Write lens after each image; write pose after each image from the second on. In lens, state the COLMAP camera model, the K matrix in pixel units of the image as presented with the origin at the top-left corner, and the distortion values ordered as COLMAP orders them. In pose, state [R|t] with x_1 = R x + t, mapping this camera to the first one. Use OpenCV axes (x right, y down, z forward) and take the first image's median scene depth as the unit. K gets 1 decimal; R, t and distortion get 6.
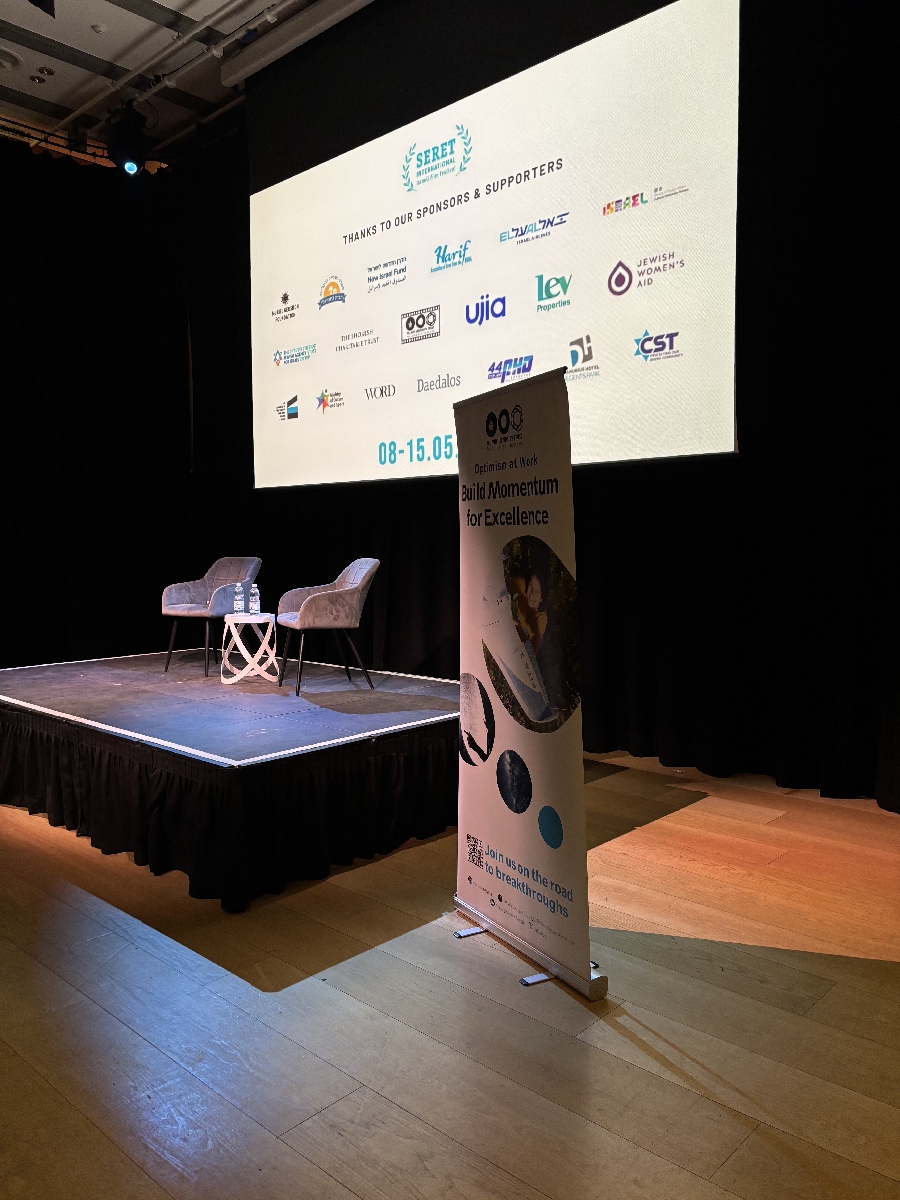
lens RADIAL K [[931.7, 0, 445.4], [0, 931.7, 606.7], [0, 0, 1]] dist [0.031855, -0.106494]
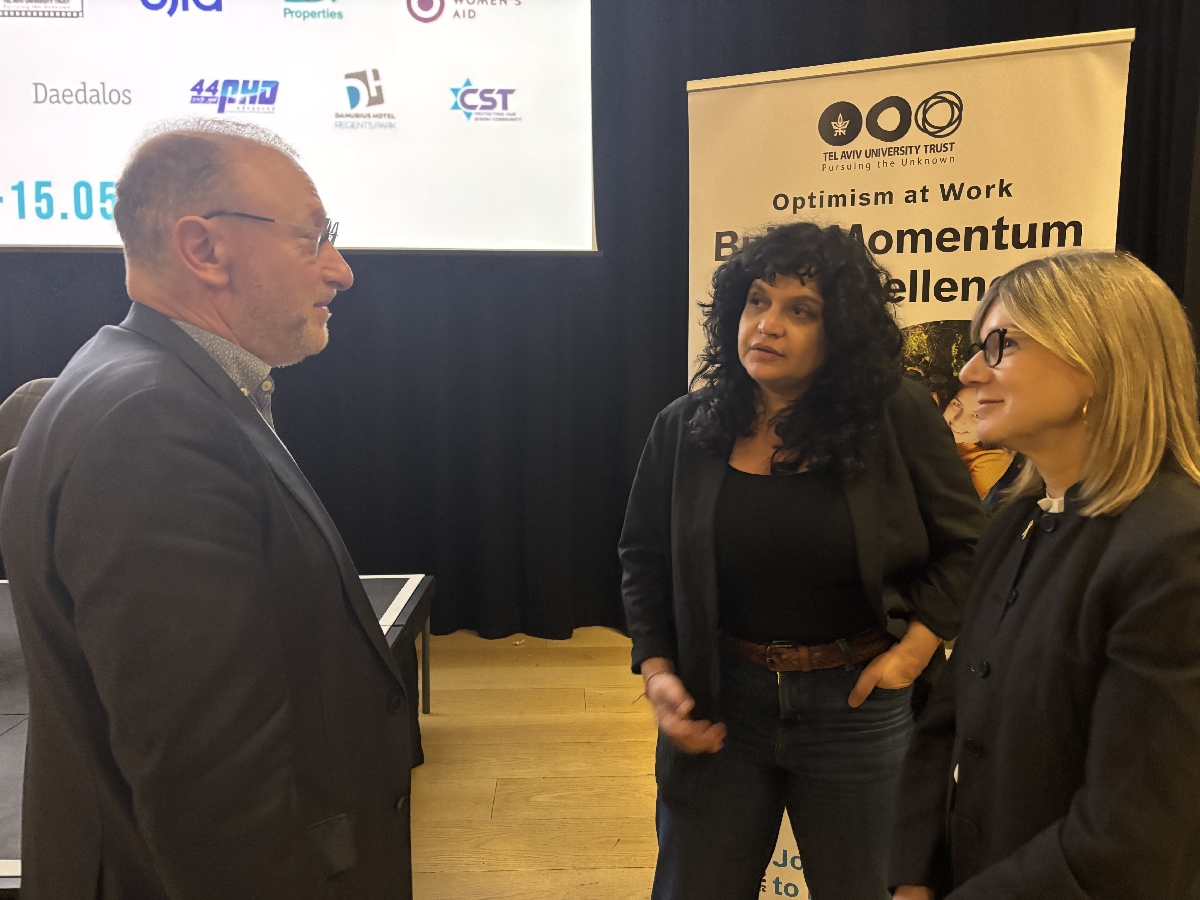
lens RADIAL K [[904.7, 0, 597.4], [0, 904.7, 441.1], [0, 0, 1]] dist [0.069488, -0.071421]
pose [[0.700130, -0.047141, 0.712457, -0.236954], [0.043719, 0.998776, 0.023123, -0.011639], [-0.712676, 0.014959, 0.701334, 0.373473]]
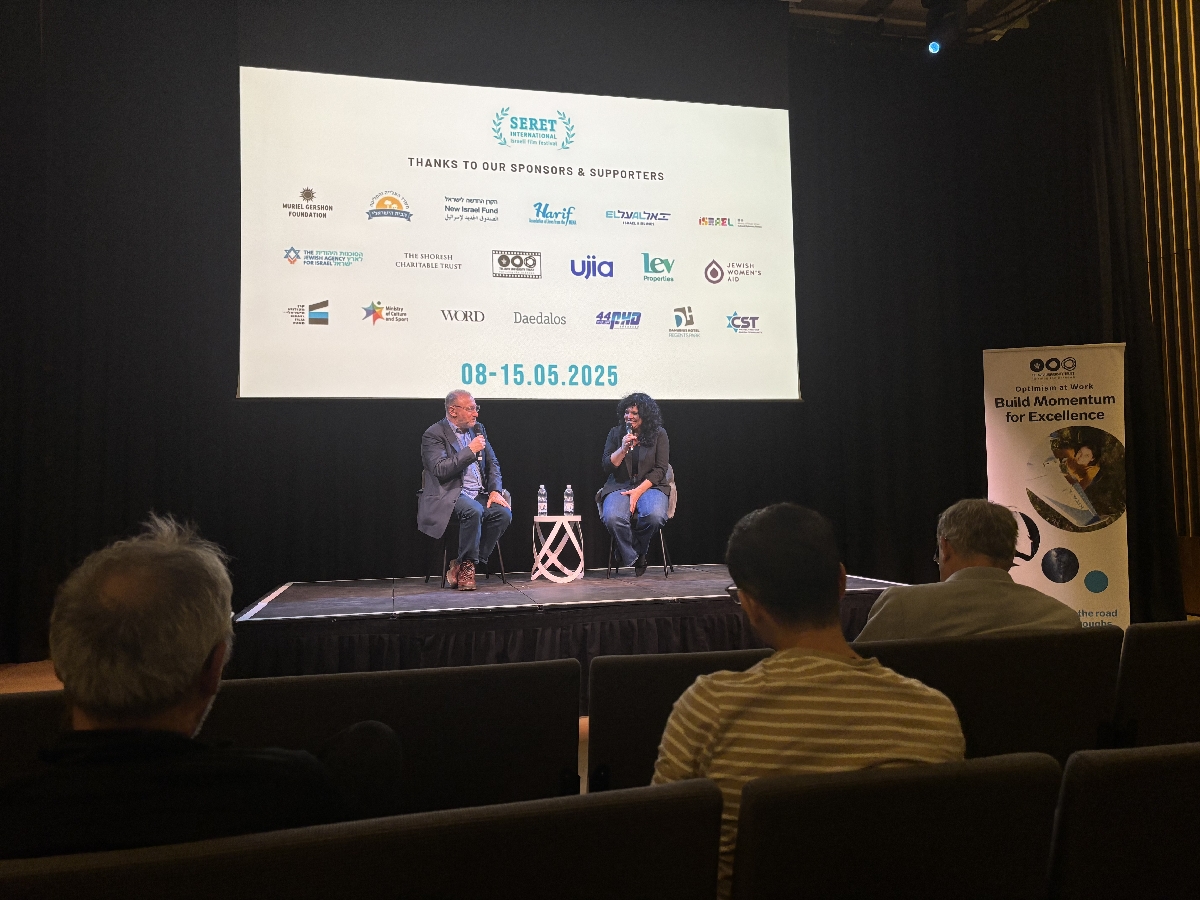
lens RADIAL K [[903.1, 0, 614.3], [0, 903.1, 459.2], [0, 0, 1]] dist [0.105079, -0.181825]
pose [[0.560078, 0.038630, 0.827539, -0.961985], [0.074471, 0.992520, -0.096733, 0.048543], [-0.825086, 0.115805, 0.553012, 0.372979]]
